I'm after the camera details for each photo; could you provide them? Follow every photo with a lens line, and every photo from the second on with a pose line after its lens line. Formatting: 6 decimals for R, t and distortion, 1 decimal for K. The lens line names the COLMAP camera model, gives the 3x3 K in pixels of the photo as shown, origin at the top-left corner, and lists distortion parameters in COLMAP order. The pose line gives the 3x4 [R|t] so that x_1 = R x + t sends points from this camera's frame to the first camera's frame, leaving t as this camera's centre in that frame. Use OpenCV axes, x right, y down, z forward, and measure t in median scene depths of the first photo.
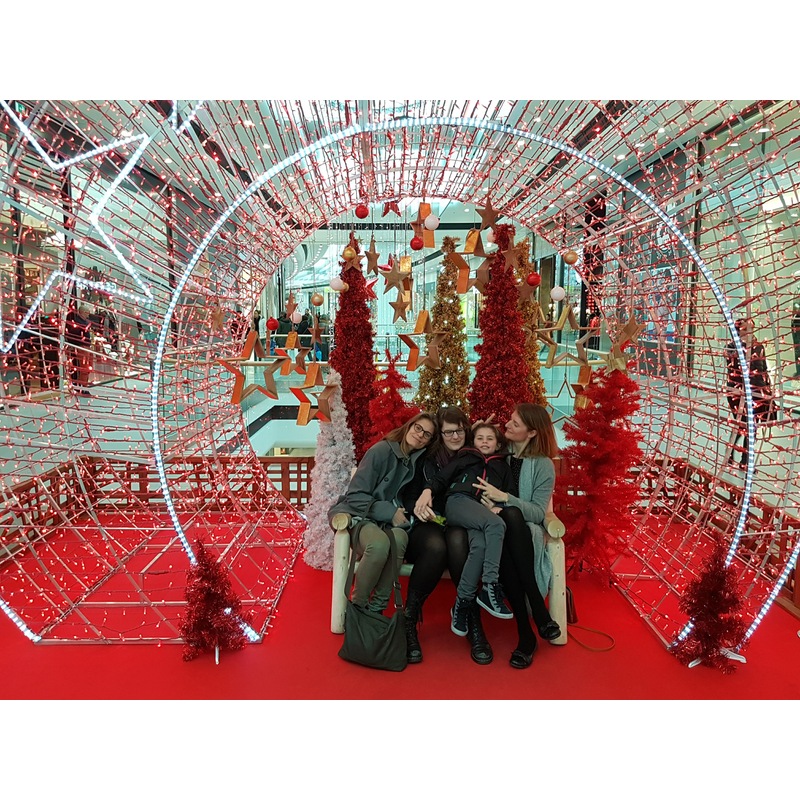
lens RADIAL K [[761.2, 0, 416.2], [0, 761.2, 402.8], [0, 0, 1]] dist [0.336432, -0.613064]
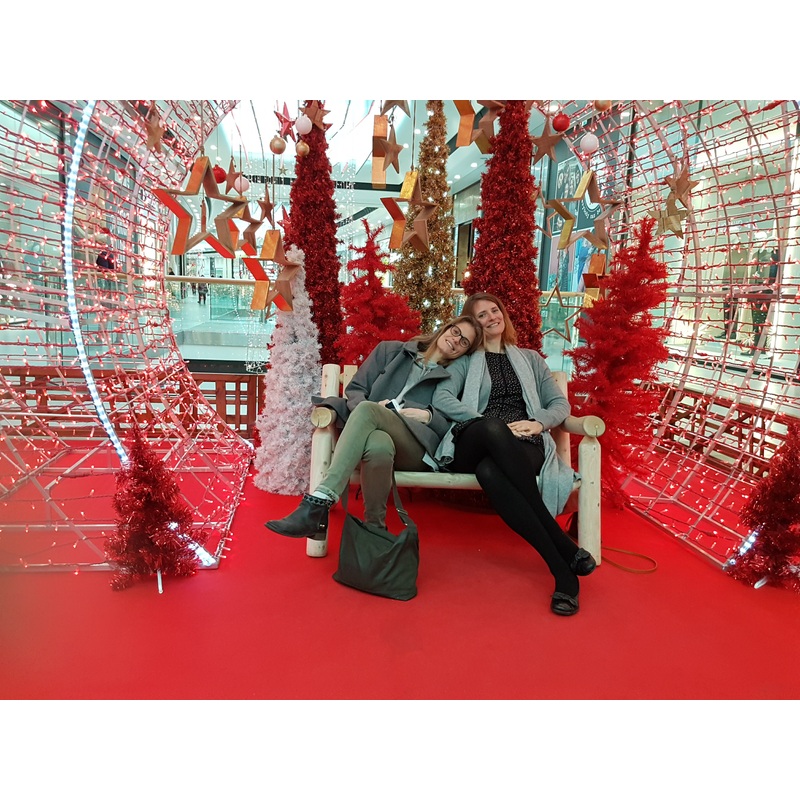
lens RADIAL K [[761.2, 0, 416.2], [0, 761.2, 402.8], [0, 0, 1]] dist [0.336432, -0.613064]
pose [[0.992781, 0.013102, 0.119220, -0.081791], [-0.017047, 0.999338, 0.032132, 0.097157], [-0.118720, -0.033932, 0.992348, 0.188495]]
